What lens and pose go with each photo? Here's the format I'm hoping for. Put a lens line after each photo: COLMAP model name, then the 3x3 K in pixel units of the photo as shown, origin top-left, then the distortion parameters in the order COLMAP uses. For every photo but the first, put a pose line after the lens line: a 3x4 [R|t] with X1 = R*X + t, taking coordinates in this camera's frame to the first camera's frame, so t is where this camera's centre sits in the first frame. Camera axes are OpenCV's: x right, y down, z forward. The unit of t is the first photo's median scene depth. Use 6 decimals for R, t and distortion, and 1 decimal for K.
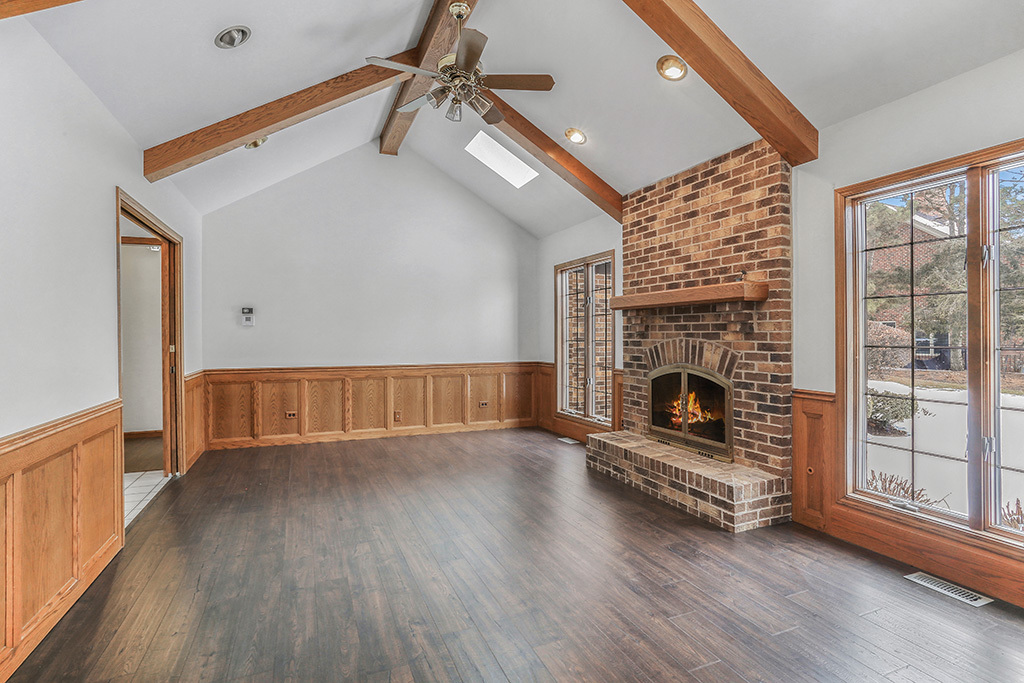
lens RADIAL K [[501.8, 0, 519.3], [0, 501.8, 334.2], [0, 0, 1]] dist [-0.010480, 0.005090]
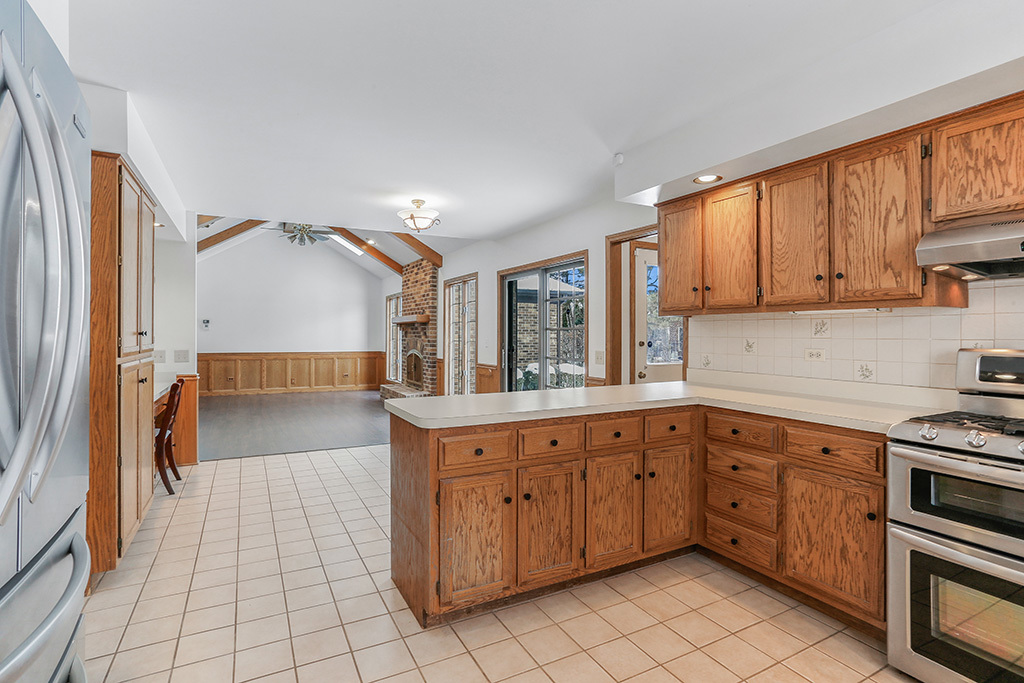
lens RADIAL K [[501.8, 0, 506.5], [0, 501.8, 335.2], [0, 0, 1]] dist [-0.010480, 0.005090]
pose [[0.997804, 0.005687, 0.065998, 0.427133], [-0.005828, 0.999981, 0.001943, -0.006857], [-0.065985, -0.002324, 0.997818, -0.886239]]
